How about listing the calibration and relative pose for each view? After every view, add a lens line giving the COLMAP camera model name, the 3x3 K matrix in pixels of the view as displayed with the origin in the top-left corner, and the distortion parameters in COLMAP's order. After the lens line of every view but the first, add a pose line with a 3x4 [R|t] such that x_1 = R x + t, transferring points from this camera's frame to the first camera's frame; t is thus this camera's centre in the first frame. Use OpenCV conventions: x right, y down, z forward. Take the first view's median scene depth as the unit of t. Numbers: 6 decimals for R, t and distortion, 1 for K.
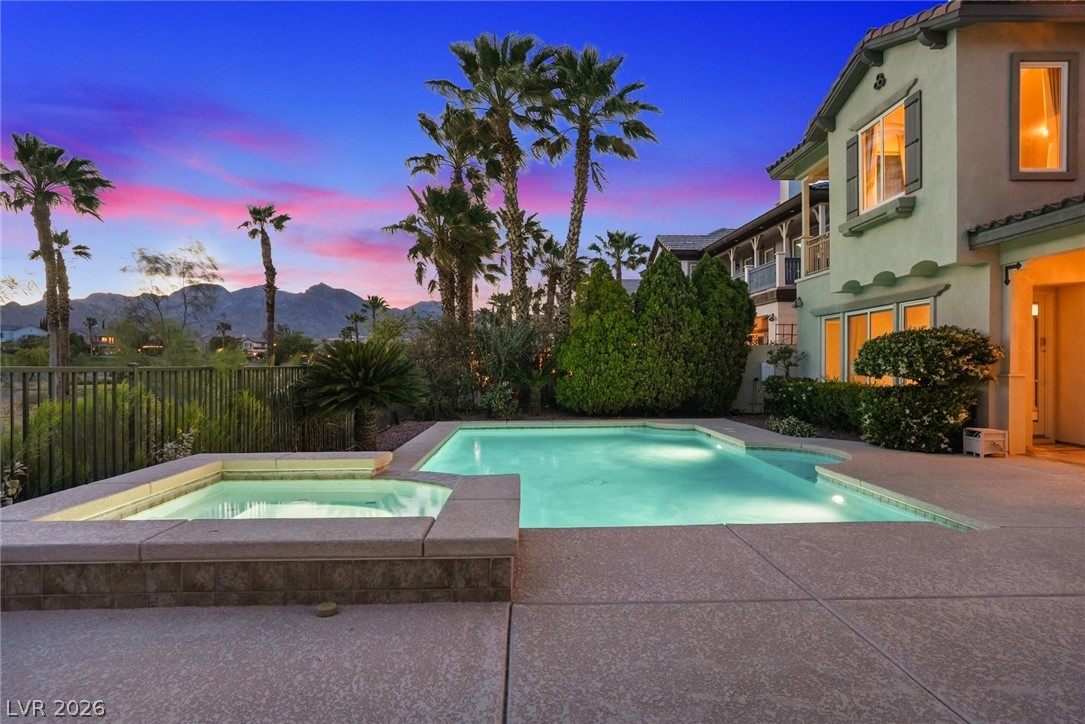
lens RADIAL K [[616.2, 0, 538.4], [0, 616.2, 366.9], [0, 0, 1]] dist [-0.046672, 0.040854]
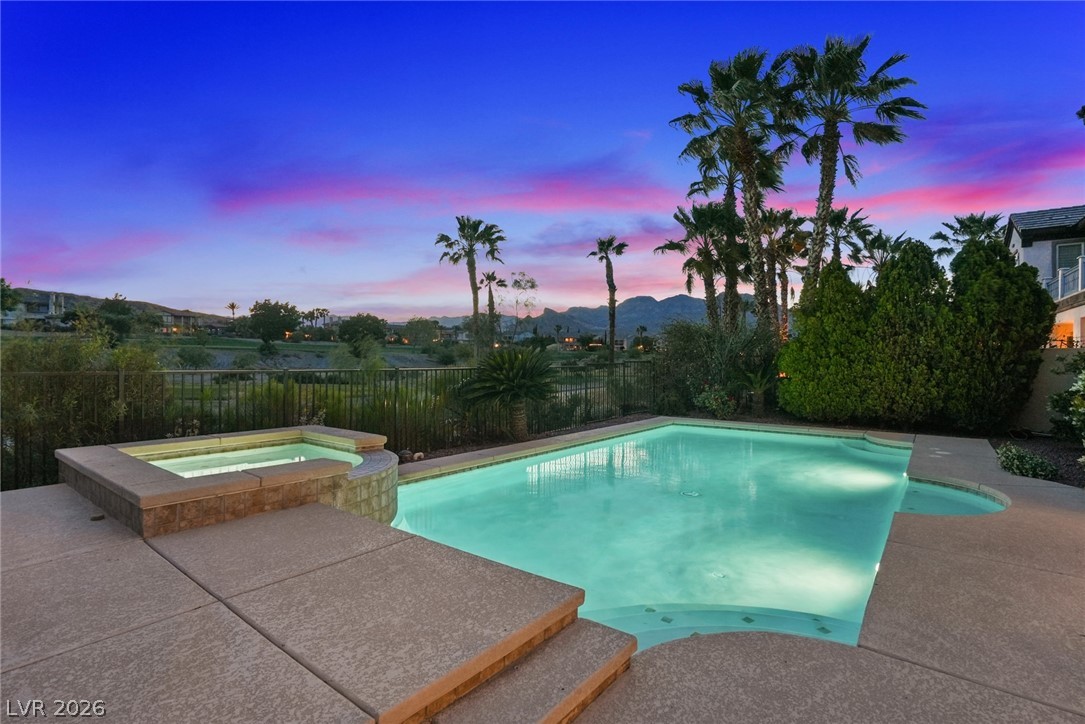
lens RADIAL K [[522.8, 0, 542.5], [0, 522.8, 362.0], [0, 0, 1]] dist [-0.066612, 0.033443]
pose [[0.773516, 0.015751, -0.633581, 0.261629], [-0.013935, 0.999872, 0.007844, -0.014670], [0.633624, 0.002762, 0.773637, 0.108870]]
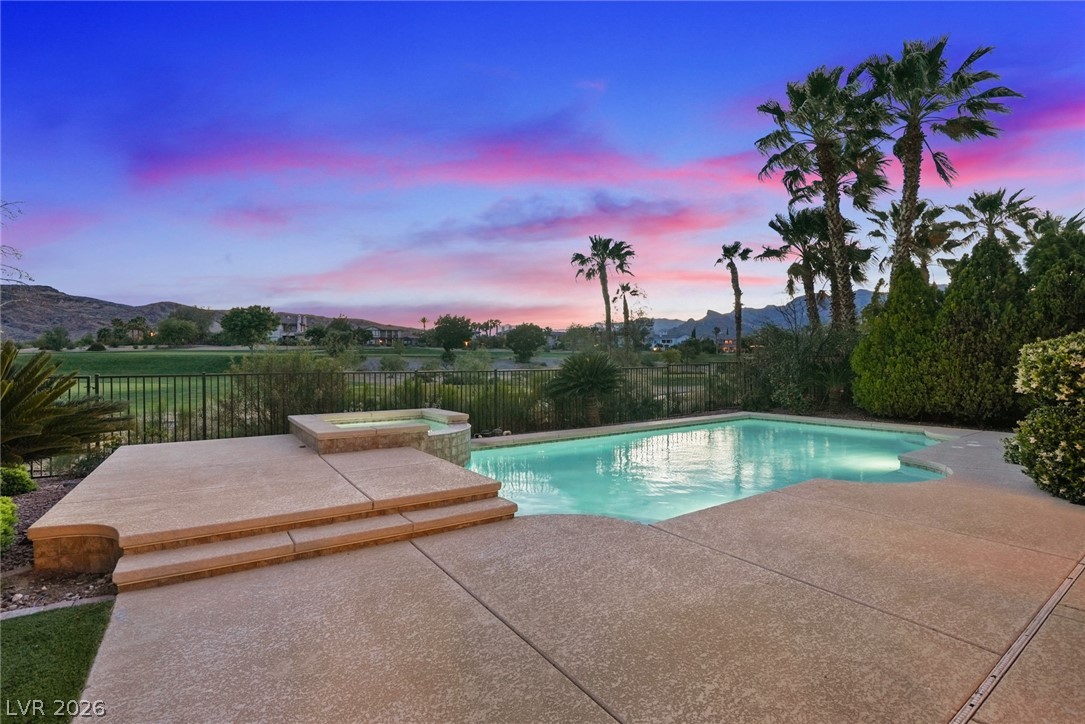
lens RADIAL K [[502.7, 0, 546.6], [0, 502.7, 356.5], [0, 0, 1]] dist [-0.058501, 0.021398]
pose [[0.543141, -0.006820, -0.839614, 0.449781], [0.000561, 0.999970, -0.007759, -0.014869], [0.839641, 0.003743, 0.543128, 0.102187]]
